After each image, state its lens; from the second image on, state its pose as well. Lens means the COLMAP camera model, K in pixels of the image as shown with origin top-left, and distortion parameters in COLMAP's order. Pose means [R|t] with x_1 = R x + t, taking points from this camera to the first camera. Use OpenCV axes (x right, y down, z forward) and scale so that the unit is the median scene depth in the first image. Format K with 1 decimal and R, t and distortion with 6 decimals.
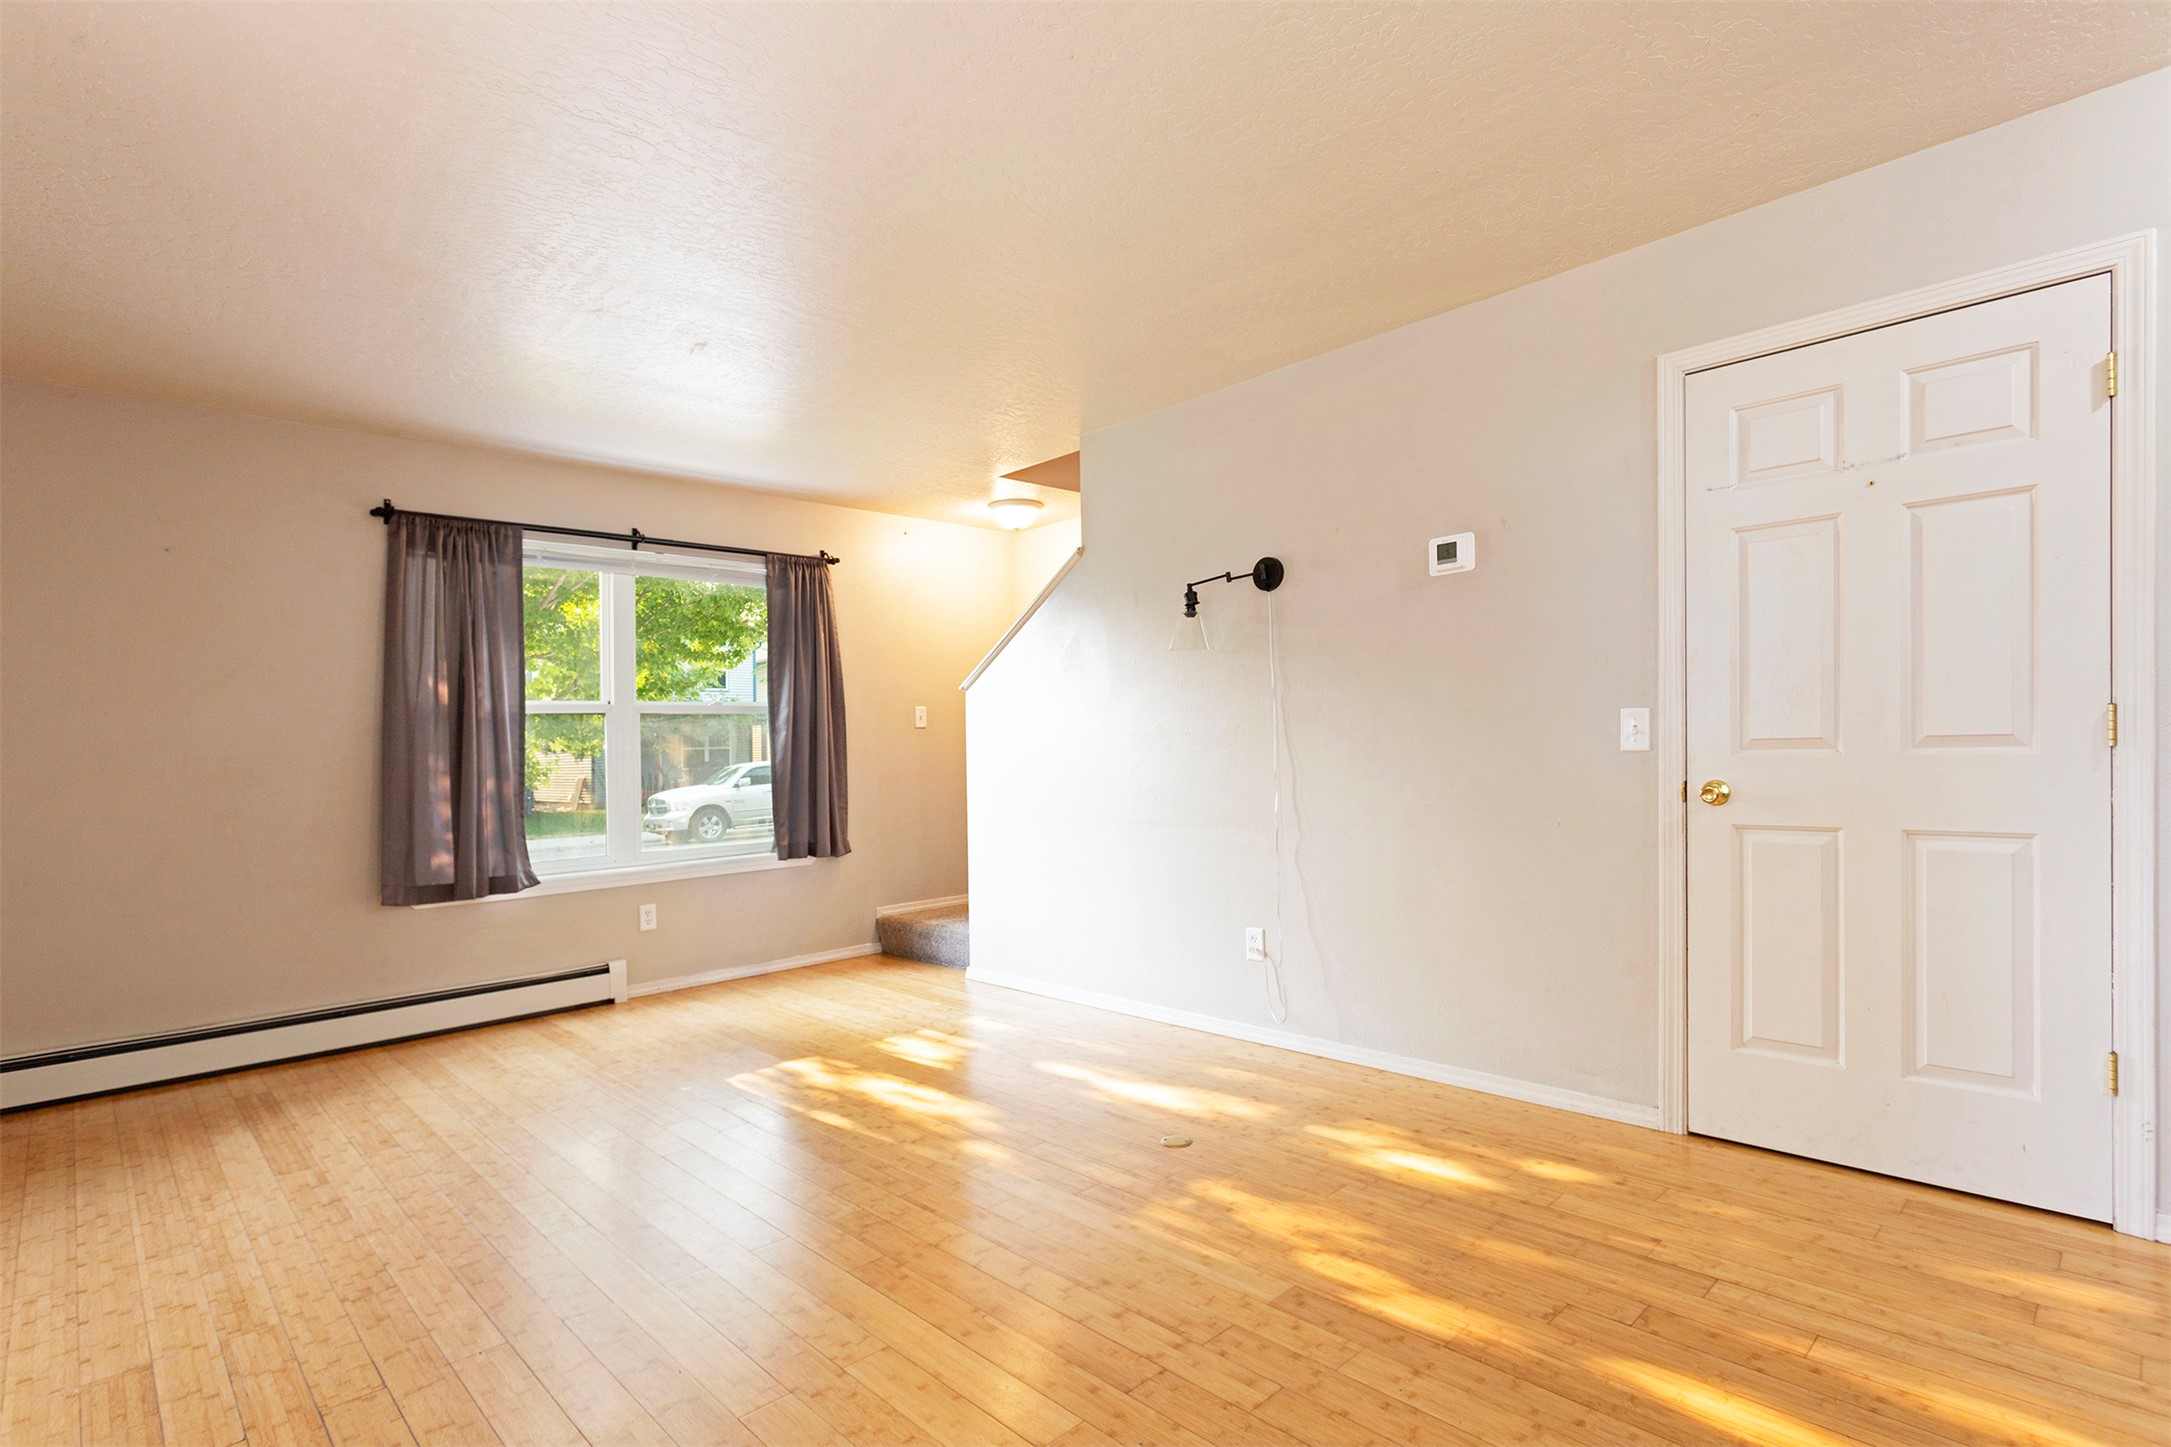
lens RADIAL K [[1032.8, 0, 1102.8], [0, 1032.8, 750.6], [0, 0, 1]] dist [-0.013325, -0.000314]
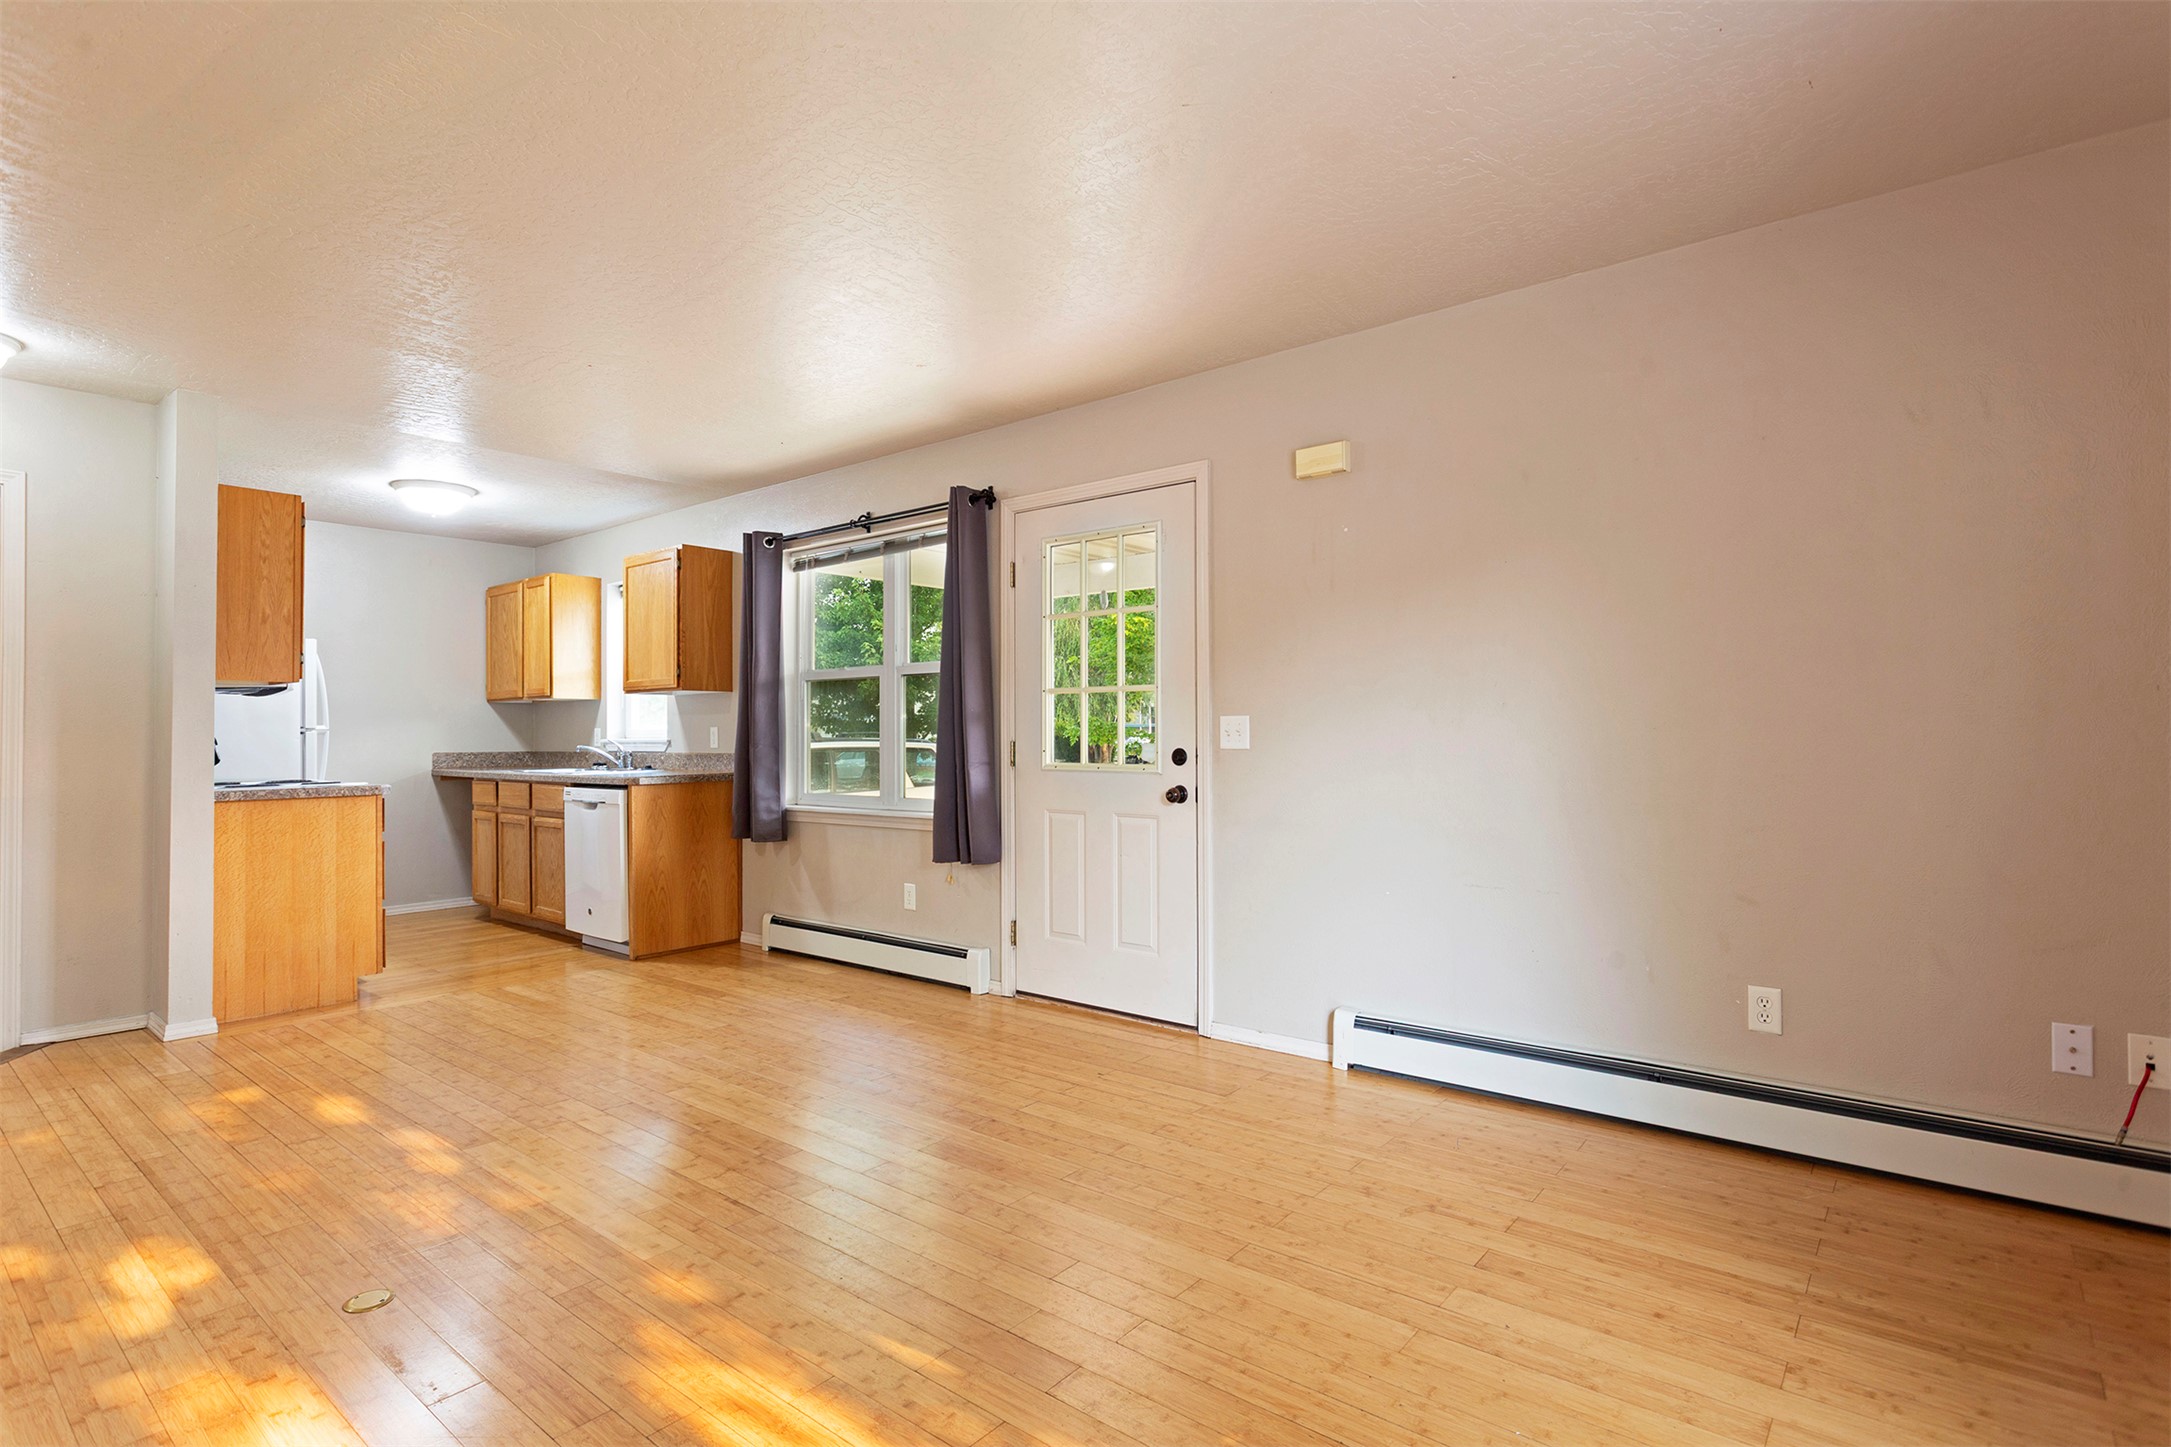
lens RADIAL K [[1100.7, 0, 1060.9], [0, 1100.7, 711.7], [0, 0, 1]] dist [-0.013948, -0.001322]
pose [[-0.996943, 0.034733, -0.069986, -0.265283], [0.036140, 0.999167, -0.018937, 0.003102], [0.069270, -0.021409, -0.997368, 1.291531]]
